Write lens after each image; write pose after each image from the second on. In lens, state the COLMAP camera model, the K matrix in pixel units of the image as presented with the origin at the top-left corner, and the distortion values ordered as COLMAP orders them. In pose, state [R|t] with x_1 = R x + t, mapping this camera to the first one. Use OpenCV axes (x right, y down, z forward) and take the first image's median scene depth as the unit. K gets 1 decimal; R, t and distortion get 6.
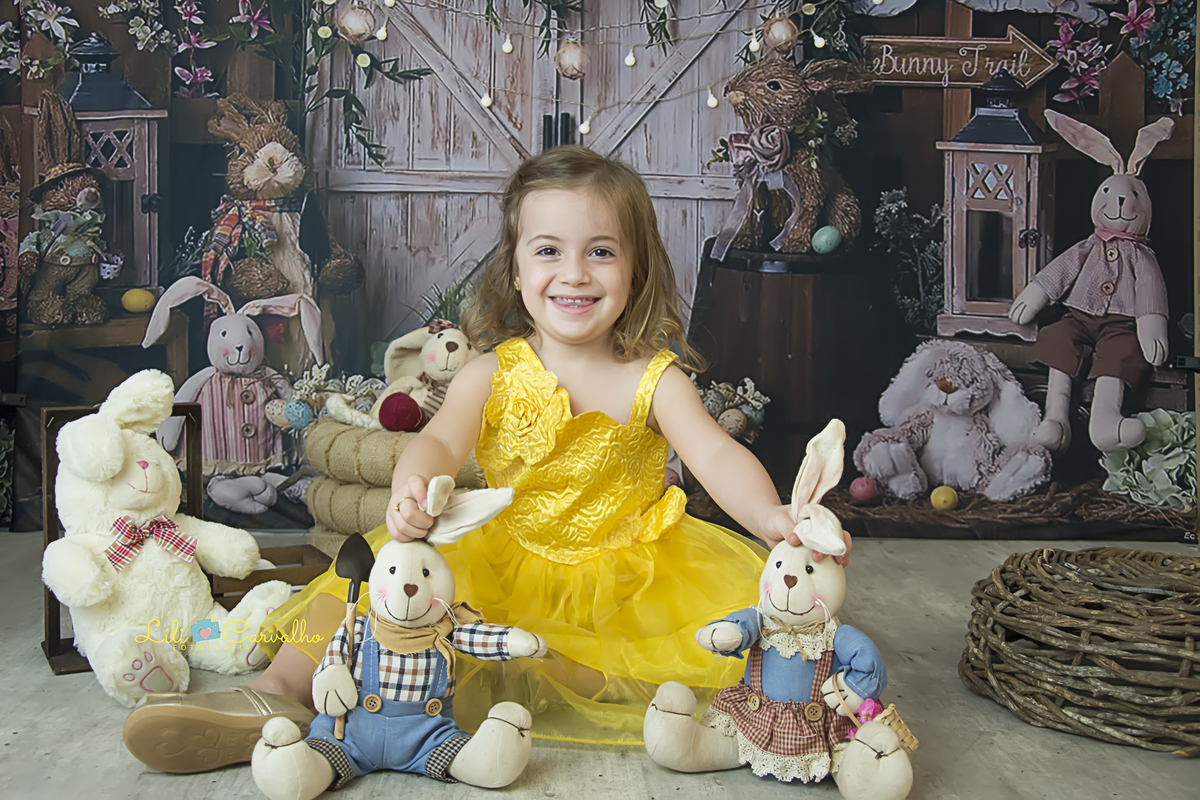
lens RADIAL K [[1382.0, 0, 593.6], [0, 1382.0, 389.8], [0, 0, 1]] dist [0.069275, 0.000000]
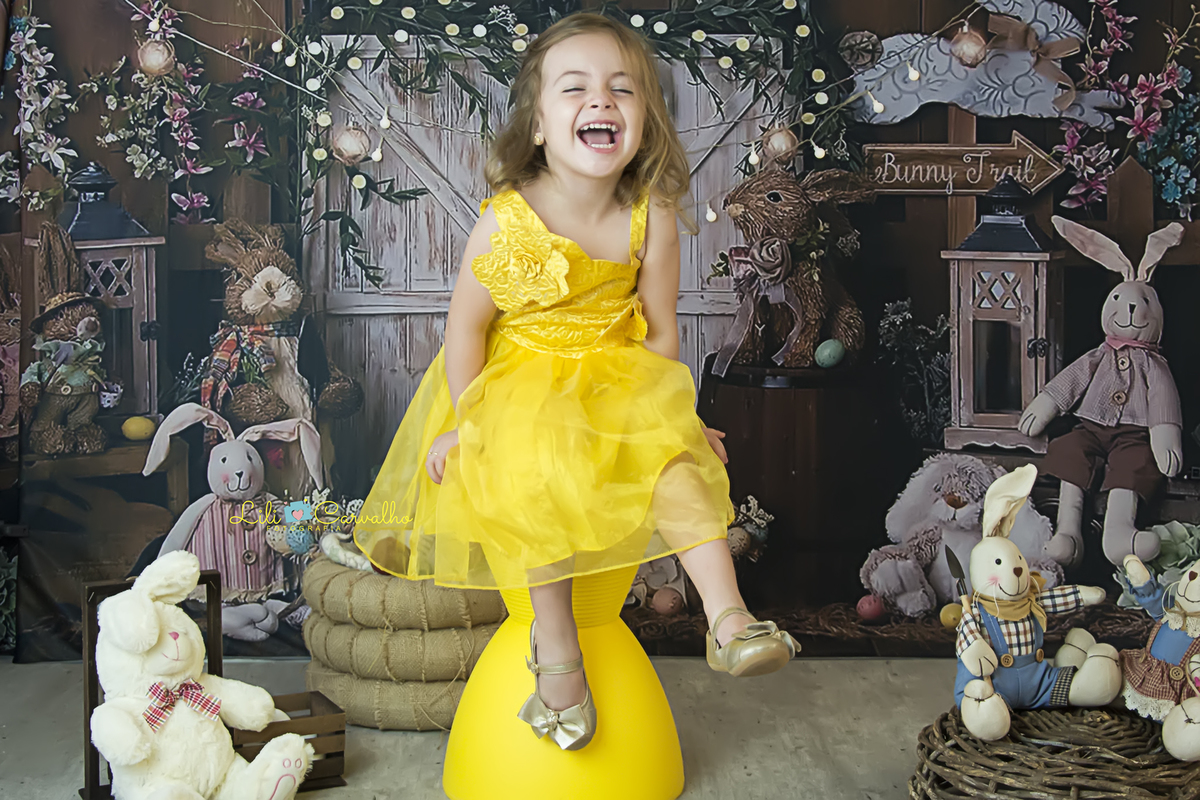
lens RADIAL K [[1789.4, 0, 601.9], [0, 1789.4, 381.1], [0, 0, 1]] dist [0.086472, 0.000000]
pose [[0.999487, -0.015396, -0.028075, 0.042130], [0.015328, 0.999879, -0.002659, -0.088612], [0.028113, 0.002228, 0.999602, -0.280354]]
